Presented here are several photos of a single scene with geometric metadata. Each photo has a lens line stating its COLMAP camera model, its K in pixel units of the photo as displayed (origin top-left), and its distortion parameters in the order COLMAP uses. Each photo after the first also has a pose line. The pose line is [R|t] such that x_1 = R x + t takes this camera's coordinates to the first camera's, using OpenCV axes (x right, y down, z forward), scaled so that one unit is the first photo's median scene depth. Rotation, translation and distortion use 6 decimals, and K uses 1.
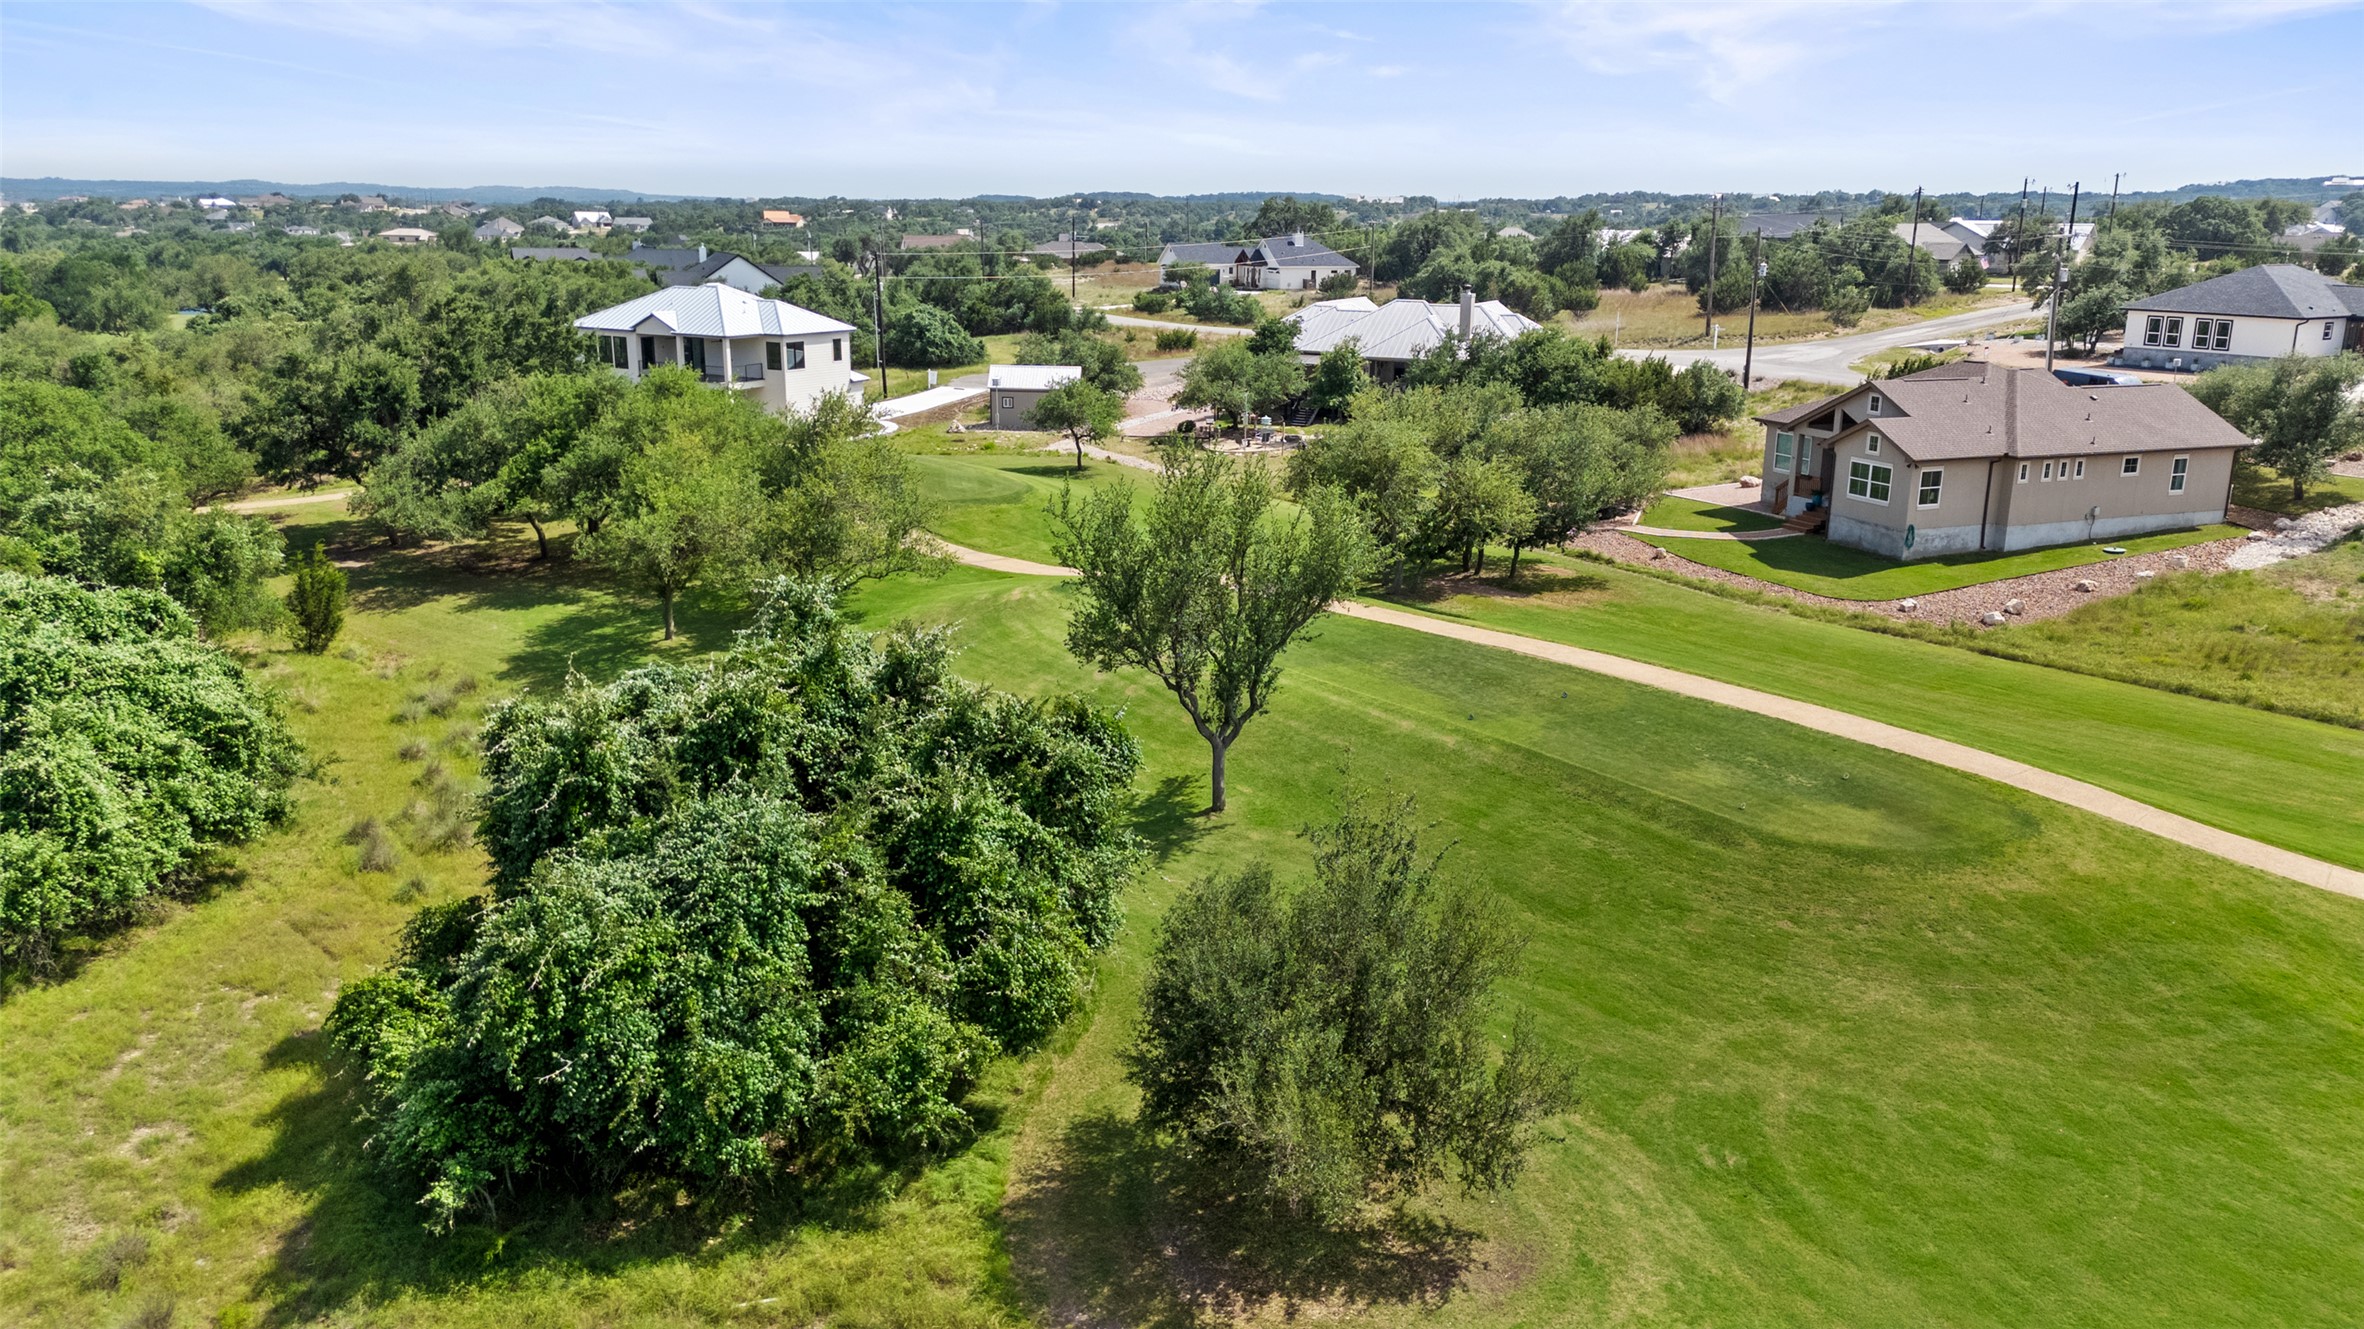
lens RADIAL K [[1715.3, 0, 1182.0], [0, 1715.3, 664.5], [0, 0, 1]] dist [0.064322, -0.076758]
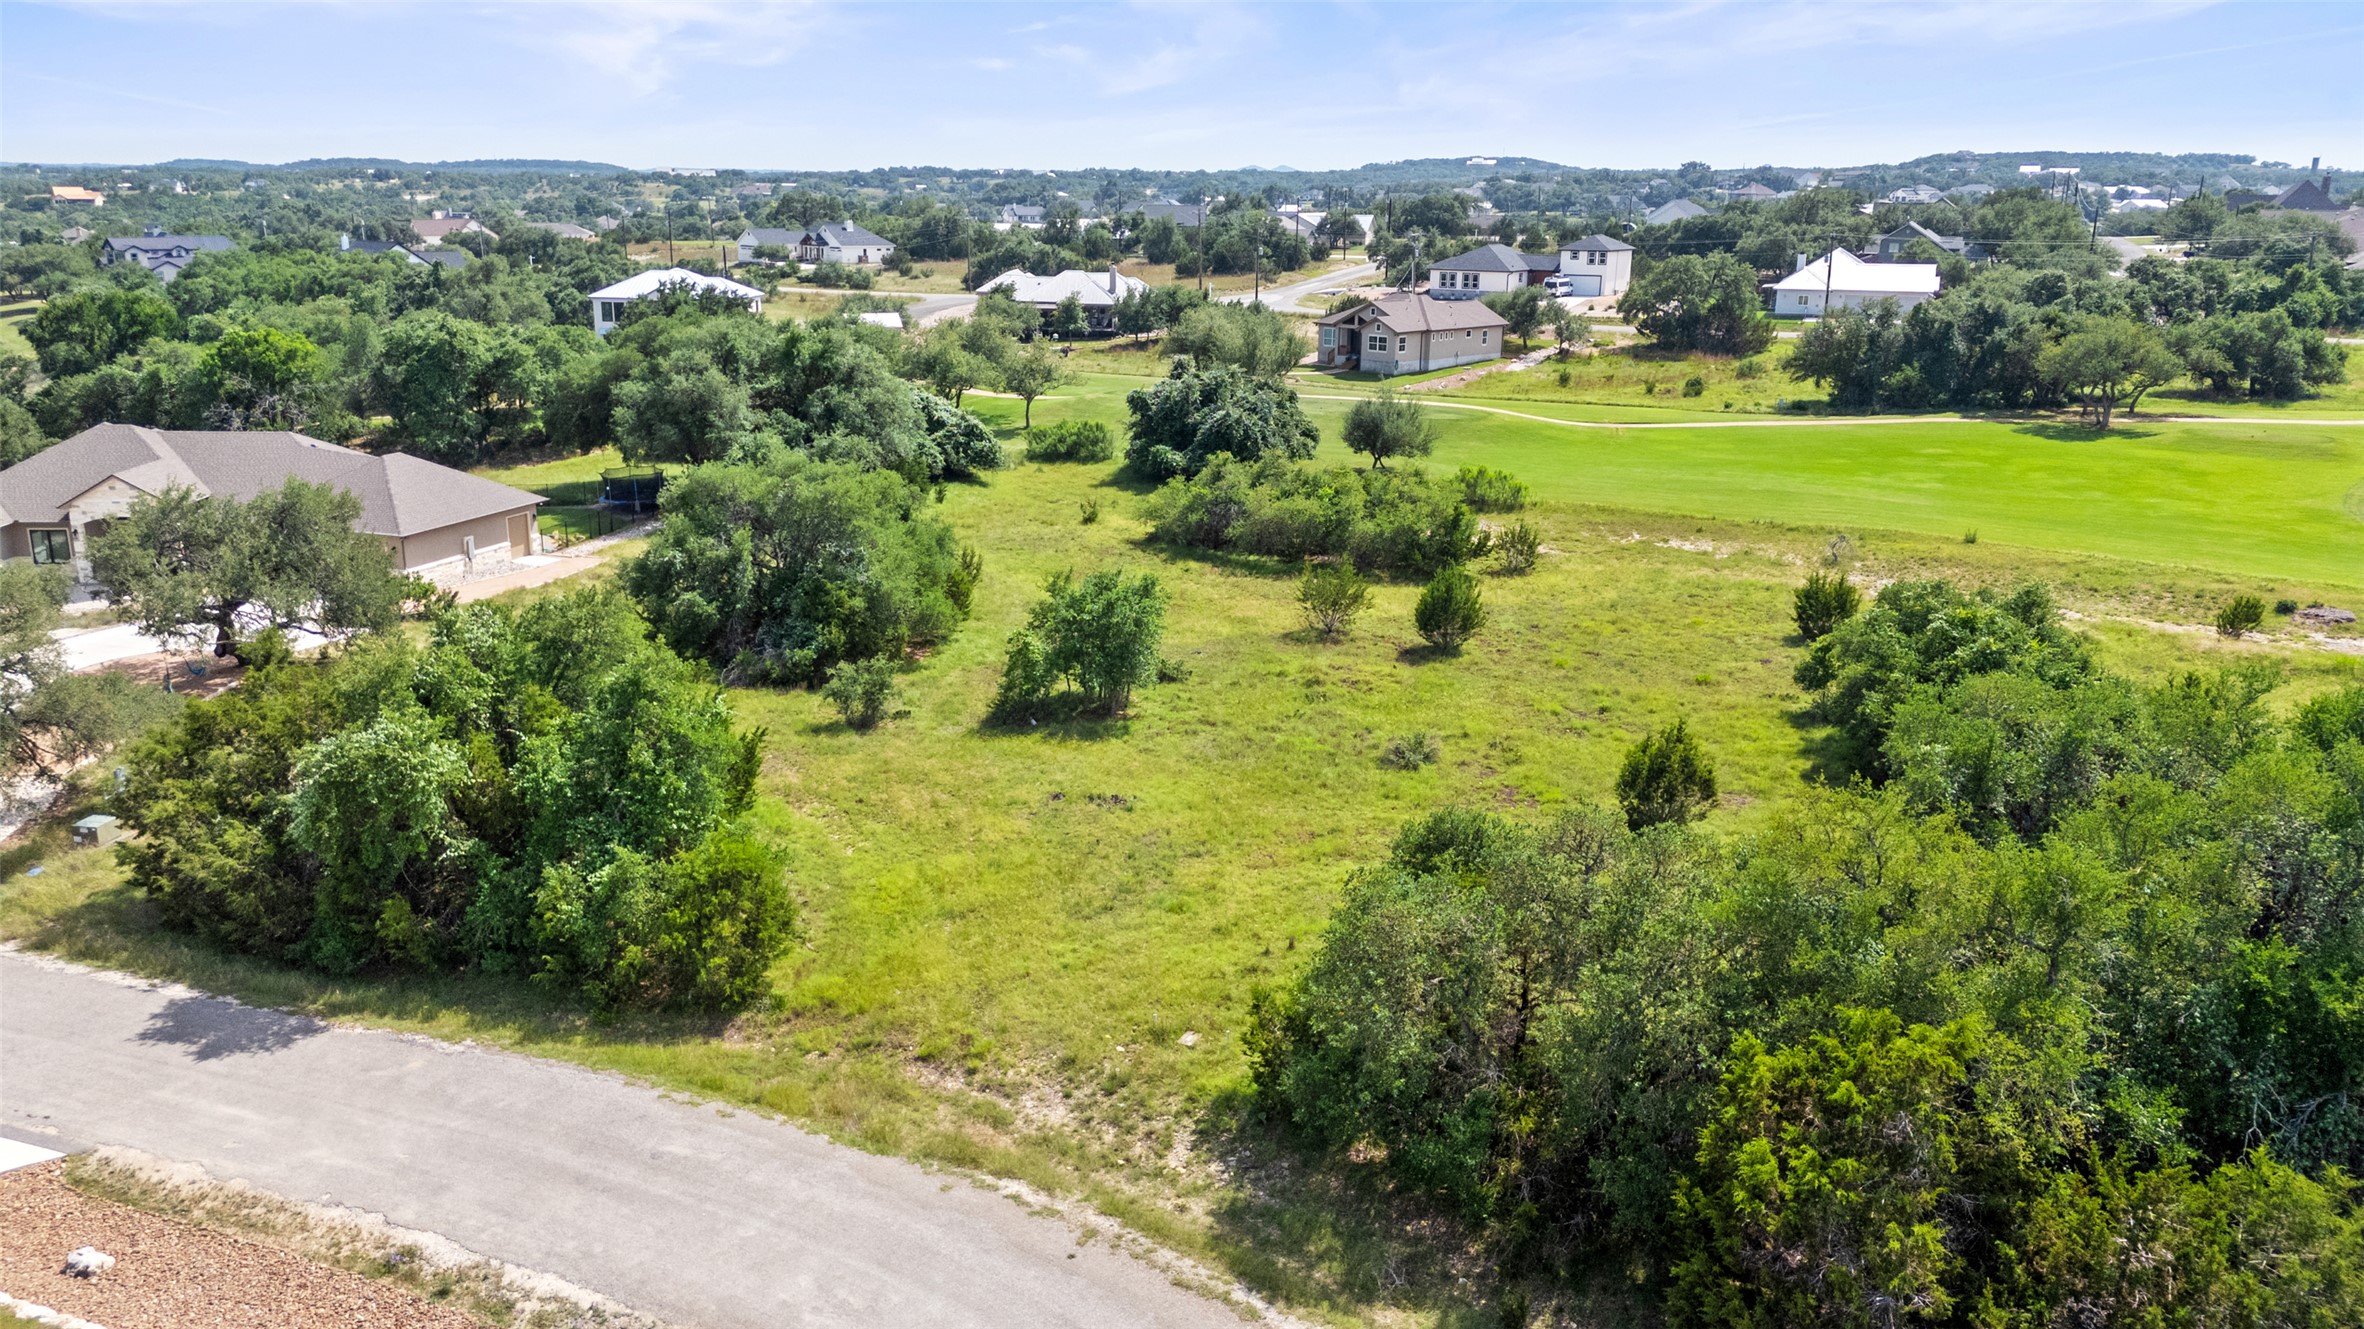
lens RADIAL K [[1715.3, 0, 1182.0], [0, 1715.3, 664.5], [0, 0, 1]] dist [0.064322, -0.076758]
pose [[0.916825, -0.108141, 0.384366, -0.524065], [0.101464, 0.994126, 0.037674, 0.140723], [-0.386182, 0.004459, 0.922412, -0.699636]]
